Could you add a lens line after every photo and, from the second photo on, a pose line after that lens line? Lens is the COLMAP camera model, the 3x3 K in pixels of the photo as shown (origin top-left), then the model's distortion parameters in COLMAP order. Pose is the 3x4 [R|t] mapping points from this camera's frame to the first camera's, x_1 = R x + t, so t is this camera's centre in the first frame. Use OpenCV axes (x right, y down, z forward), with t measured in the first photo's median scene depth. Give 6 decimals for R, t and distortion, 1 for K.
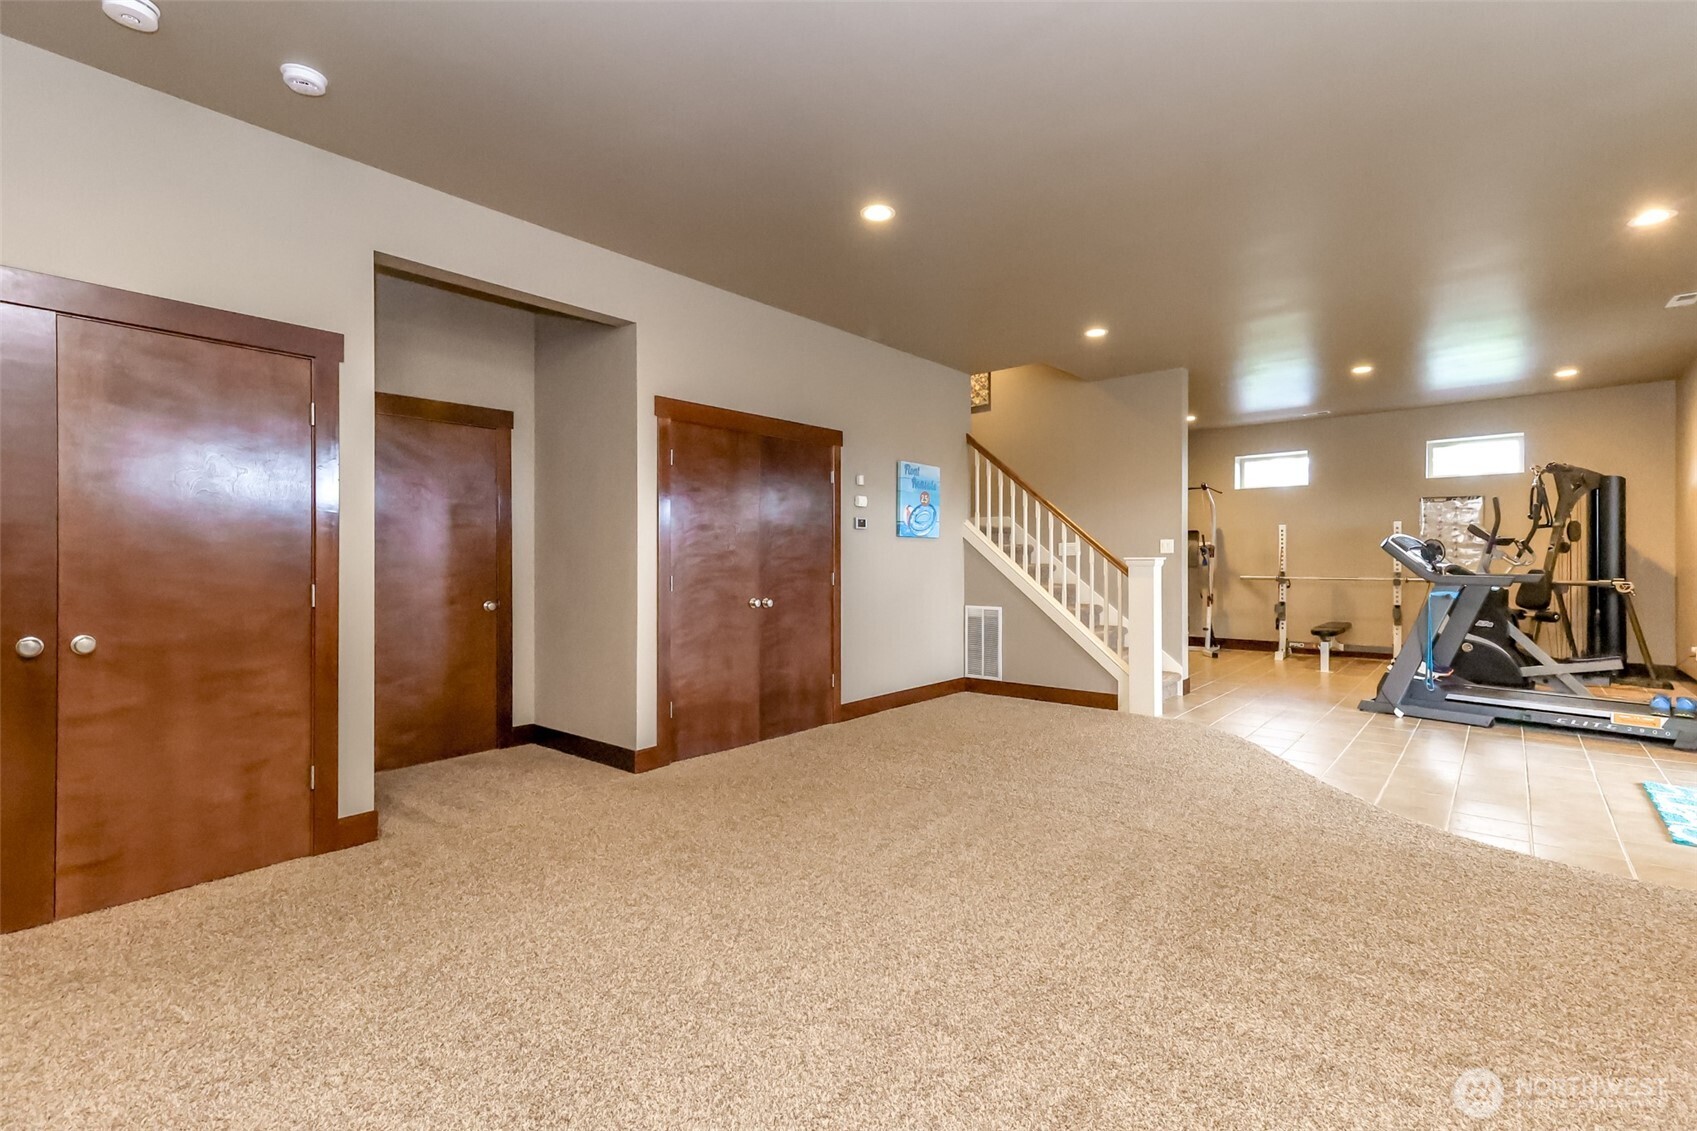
lens RADIAL K [[763.6, 0, 854.2], [0, 763.6, 568.9], [0, 0, 1]] dist [0.005015, 0.000296]
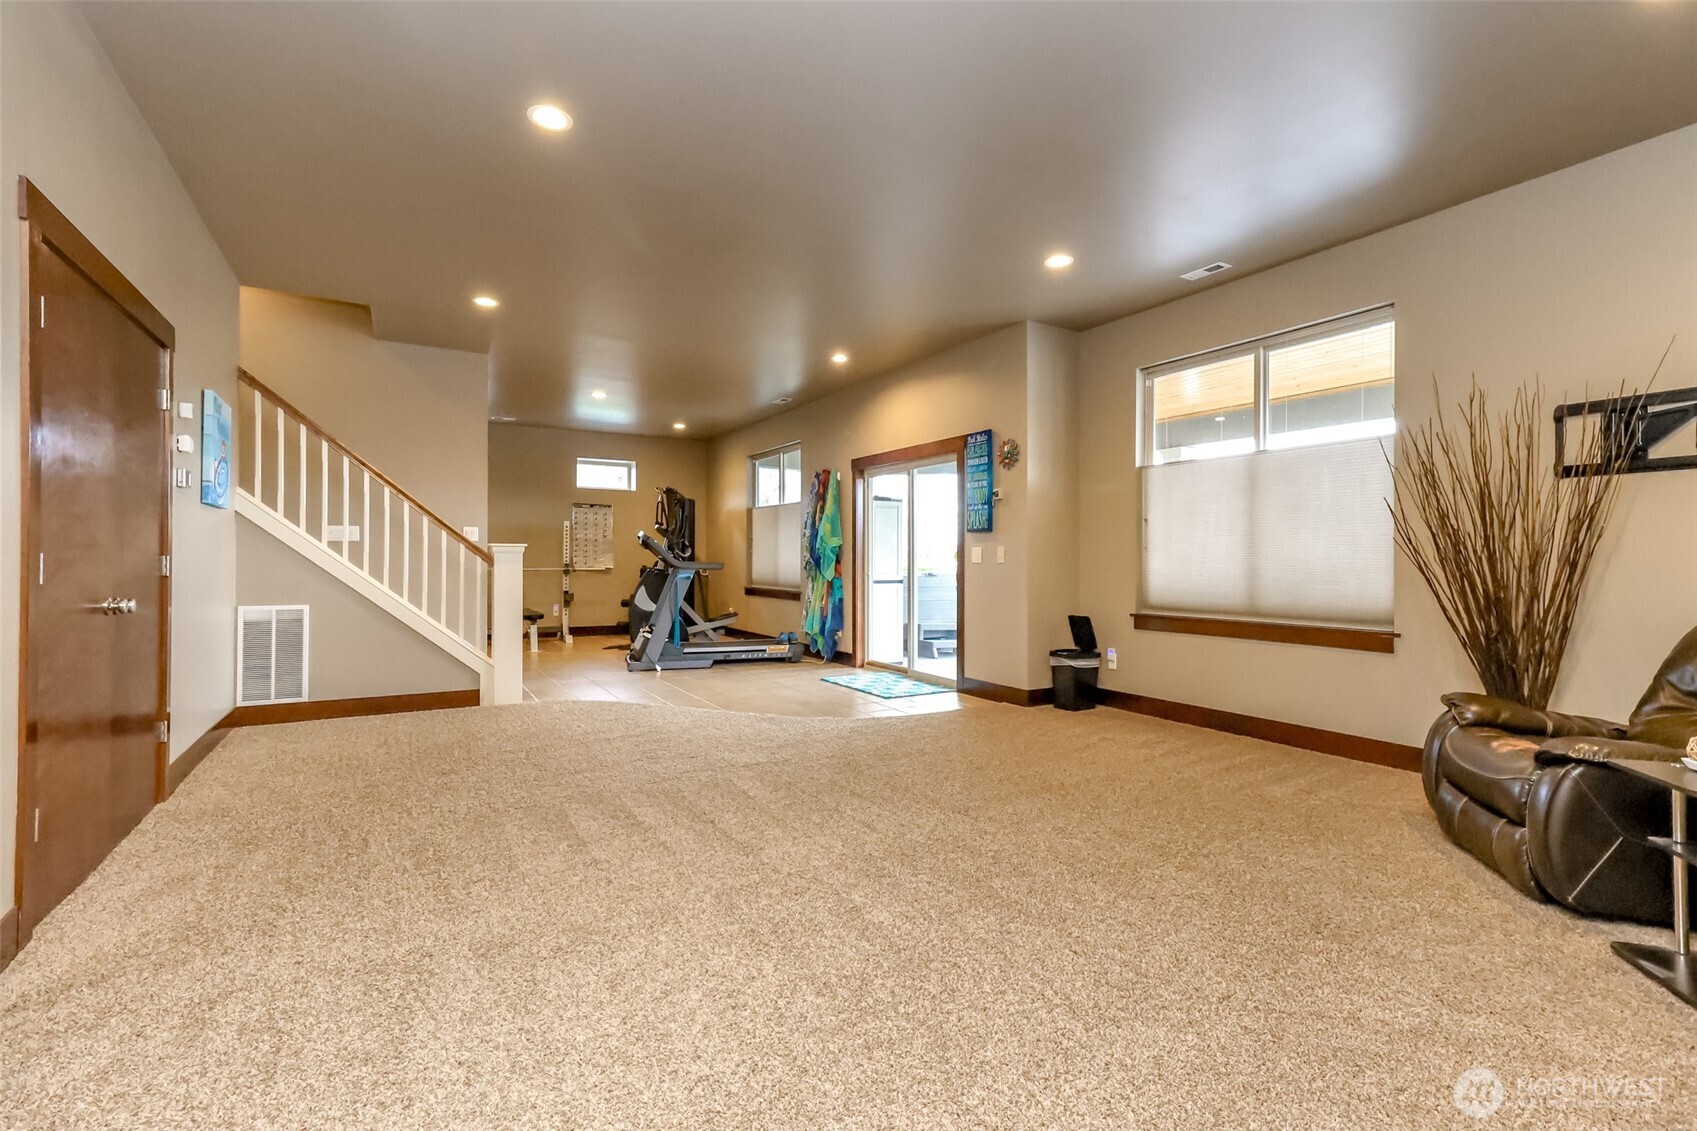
lens RADIAL K [[763.6, 0, 857.4], [0, 763.6, 559.3], [0, 0, 1]] dist [0.005015, 0.000296]
pose [[0.309741, 0.007979, 0.950787, -0.367424], [0.004987, 0.999937, -0.010016, 0.014776], [-0.950808, 0.007844, 0.309682, 0.236088]]
